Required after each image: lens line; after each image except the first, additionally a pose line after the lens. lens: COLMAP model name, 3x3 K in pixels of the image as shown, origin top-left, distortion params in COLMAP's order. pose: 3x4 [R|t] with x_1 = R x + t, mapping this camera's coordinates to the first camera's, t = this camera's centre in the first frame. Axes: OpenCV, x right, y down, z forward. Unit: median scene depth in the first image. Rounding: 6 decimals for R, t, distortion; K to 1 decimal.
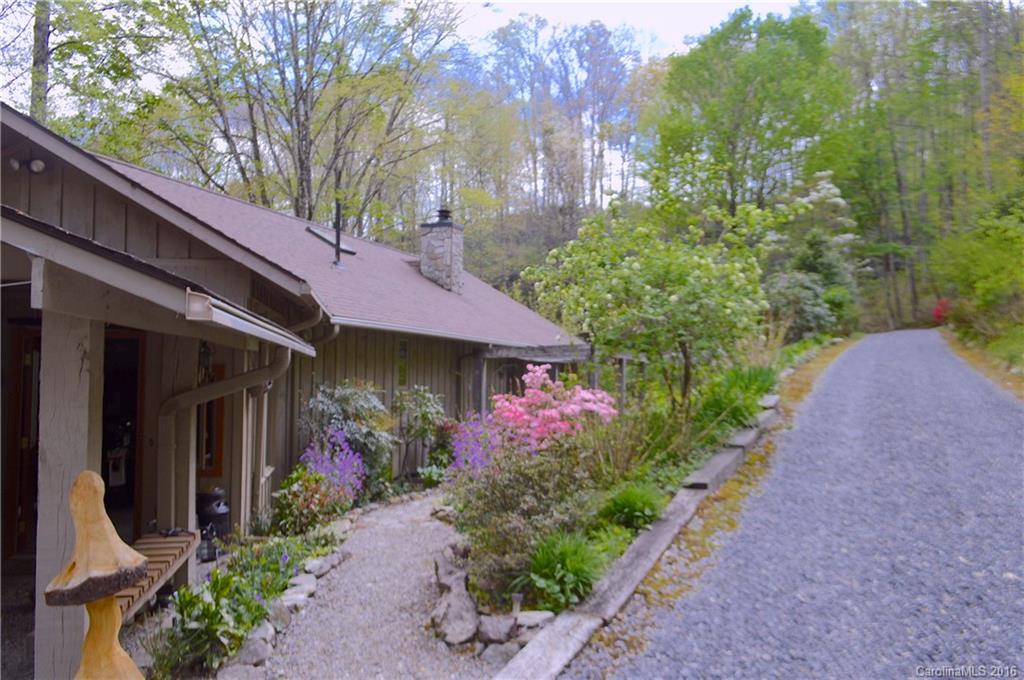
lens RADIAL K [[805.7, 0, 512.0], [0, 805.7, 340.0], [0, 0, 1]] dist [0.000399, -0.002394]
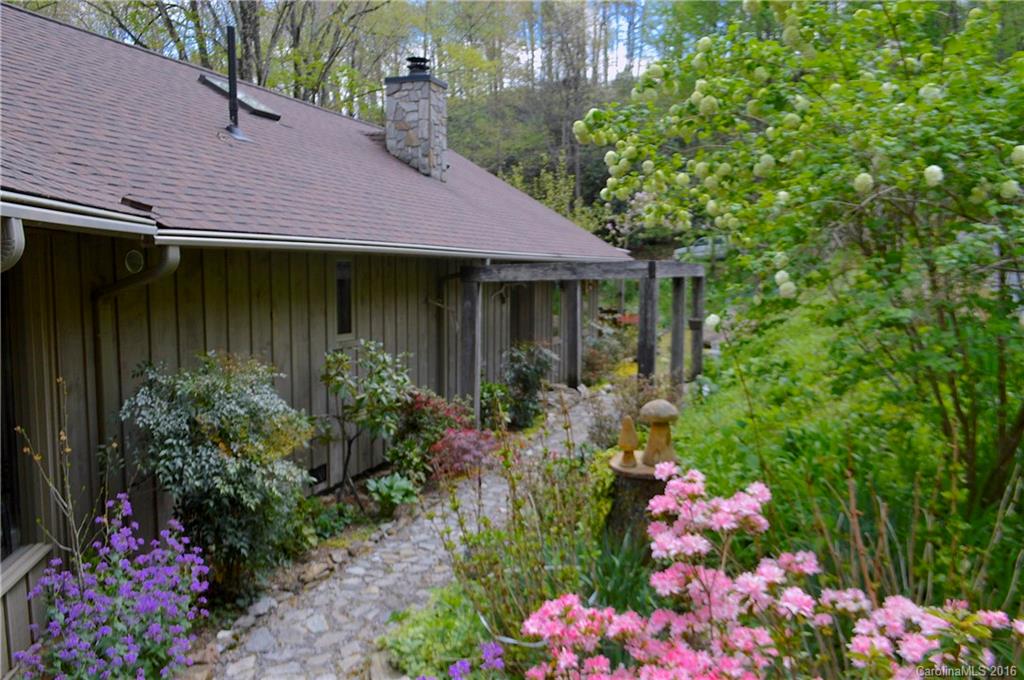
lens RADIAL K [[805.7, 0, 512.0], [0, 805.7, 340.0], [0, 0, 1]] dist [0.000399, -0.002394]
pose [[0.999954, -0.006626, 0.006944, -0.009985], [0.005608, 0.990493, 0.137450, -0.015510], [-0.007789, -0.137405, 0.990484, 0.282444]]
